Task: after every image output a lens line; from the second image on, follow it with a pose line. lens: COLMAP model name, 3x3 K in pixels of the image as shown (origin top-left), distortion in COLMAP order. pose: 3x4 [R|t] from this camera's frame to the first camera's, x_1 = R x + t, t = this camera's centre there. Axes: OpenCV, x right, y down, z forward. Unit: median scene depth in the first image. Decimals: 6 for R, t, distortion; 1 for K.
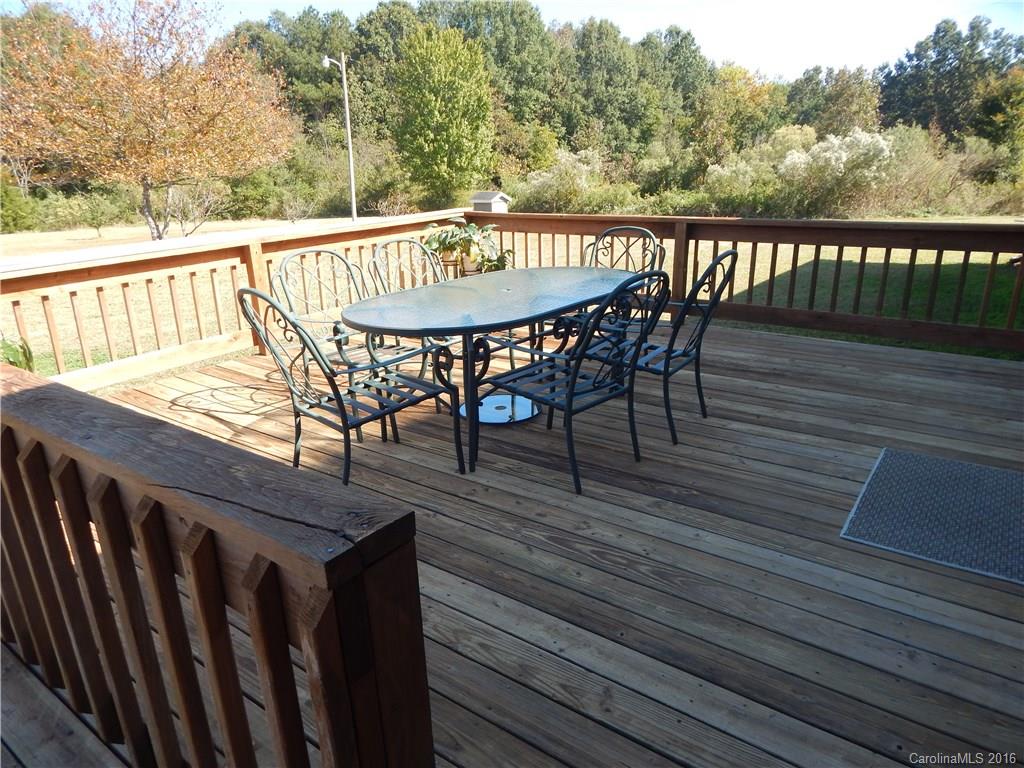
lens RADIAL K [[671.3, 0, 518.4], [0, 671.3, 371.5], [0, 0, 1]] dist [0.006685, -0.014162]
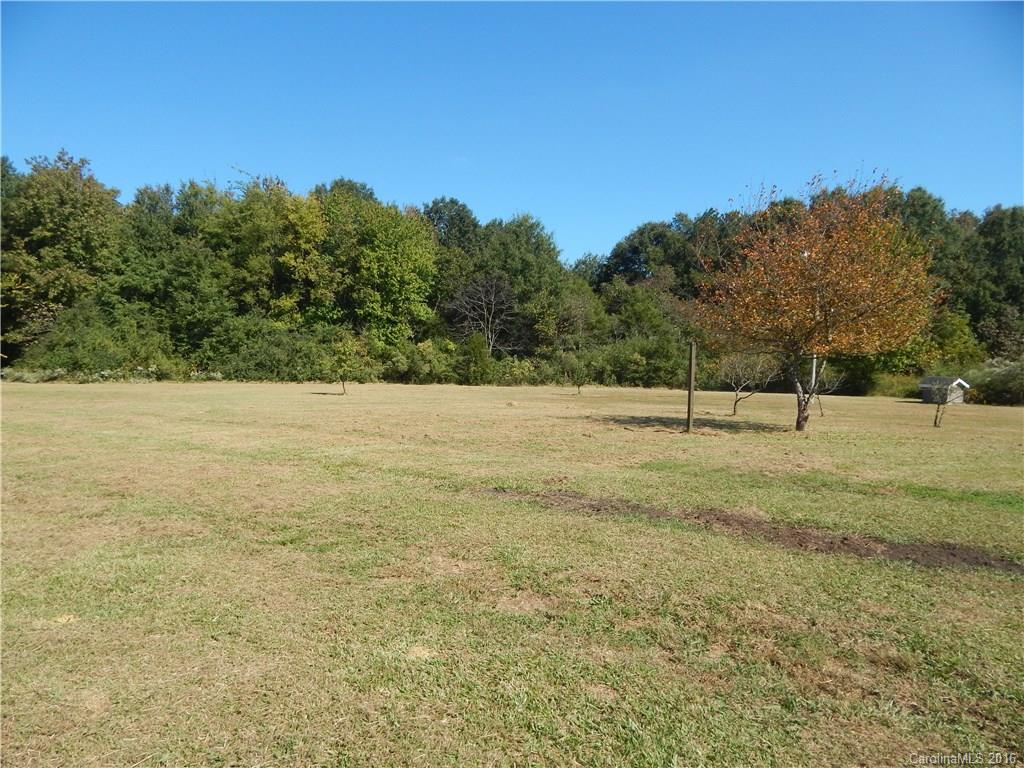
lens RADIAL K [[671.3, 0, 519.5], [0, 671.3, 364.2], [0, 0, 1]] dist [0.006685, -0.014162]
pose [[0.902253, 0.052253, -0.428028, -0.138729], [-0.163473, 0.959983, -0.227396, 0.022666], [0.399018, 0.275140, 0.874690, -0.058862]]
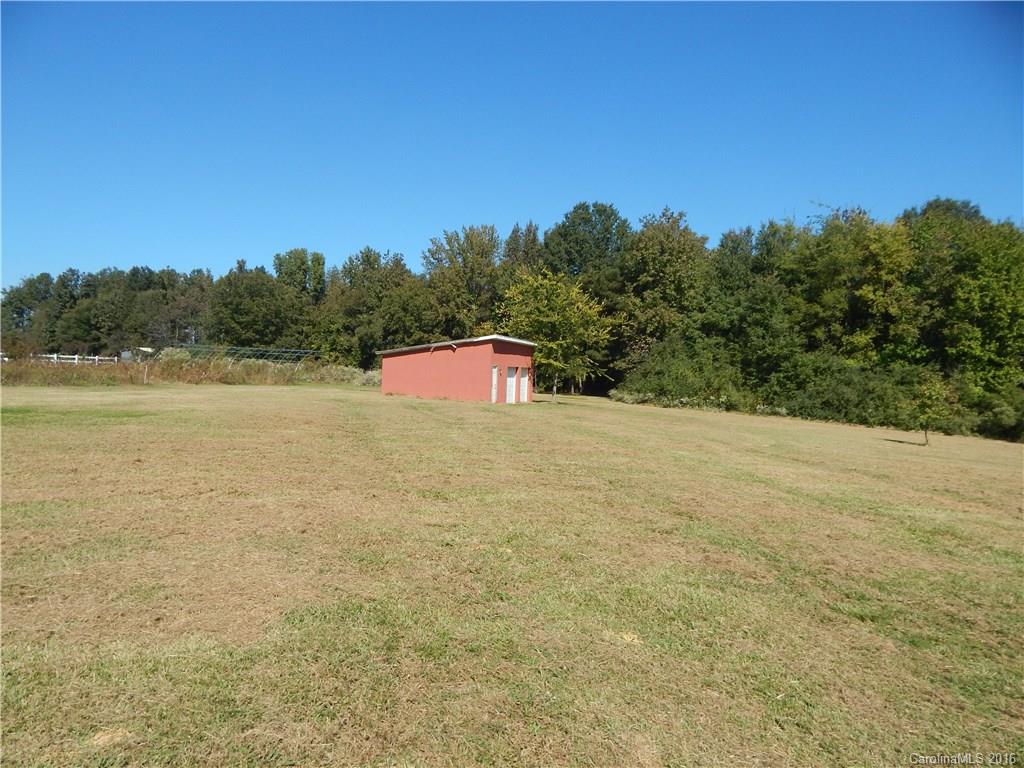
lens RADIAL K [[671.3, 0, 518.5], [0, 671.3, 375.3], [0, 0, 1]] dist [0.006685, -0.014162]
pose [[0.320713, 0.070387, -0.944557, -0.159320], [-0.350621, 0.935216, -0.049359, 0.022205], [0.879891, 0.347012, 0.324615, -0.045199]]
